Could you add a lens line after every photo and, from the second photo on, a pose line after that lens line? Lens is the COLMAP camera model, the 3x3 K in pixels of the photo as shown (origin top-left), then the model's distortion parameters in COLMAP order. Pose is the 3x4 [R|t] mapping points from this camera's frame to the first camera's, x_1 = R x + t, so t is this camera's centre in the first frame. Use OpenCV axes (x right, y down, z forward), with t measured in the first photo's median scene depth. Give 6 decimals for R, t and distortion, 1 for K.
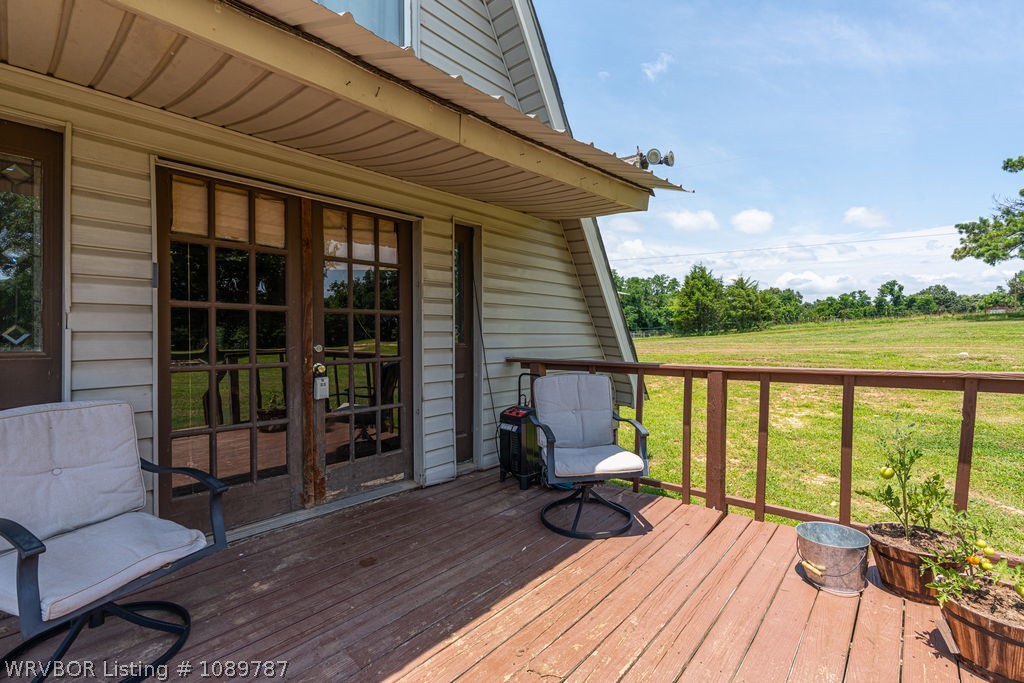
lens RADIAL K [[468.1, 0, 512.0], [0, 468.1, 341.5], [0, 0, 1]] dist [-0.000881, -0.000633]
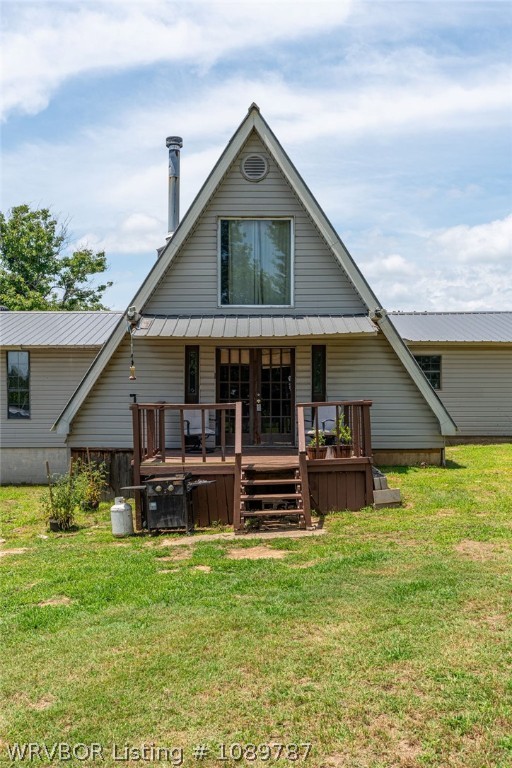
lens RADIAL K [[765.7, 0, 256.0], [0, 765.7, 384.0], [0, 0, 1]] dist [-0.004223, -0.001907]
pose [[0.662239, -0.022454, -0.748956, 3.339818], [-0.012015, 0.999104, -0.040578, 0.147199], [0.749197, 0.035871, 0.661376, -2.348984]]
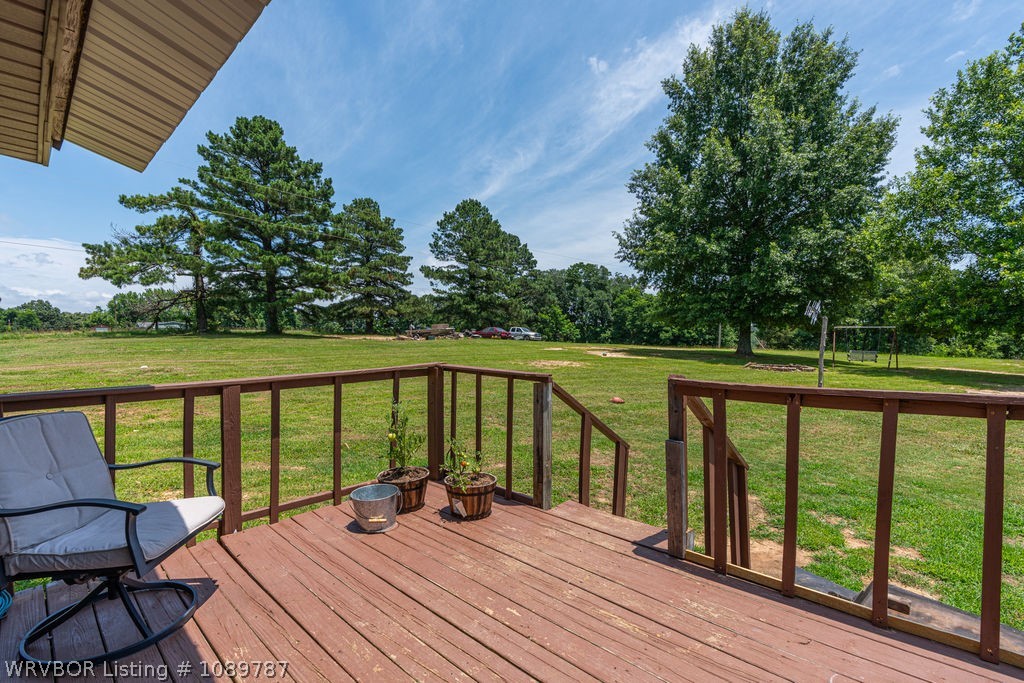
lens RADIAL K [[468.1, 0, 512.0], [0, 468.1, 341.5], [0, 0, 1]] dist [-0.000881, -0.000633]
pose [[0.051861, 0.000634, 0.998654, -0.433541], [0.035896, 0.999352, -0.002499, -0.002837], [-0.998009, 0.035977, 0.051805, 0.347725]]
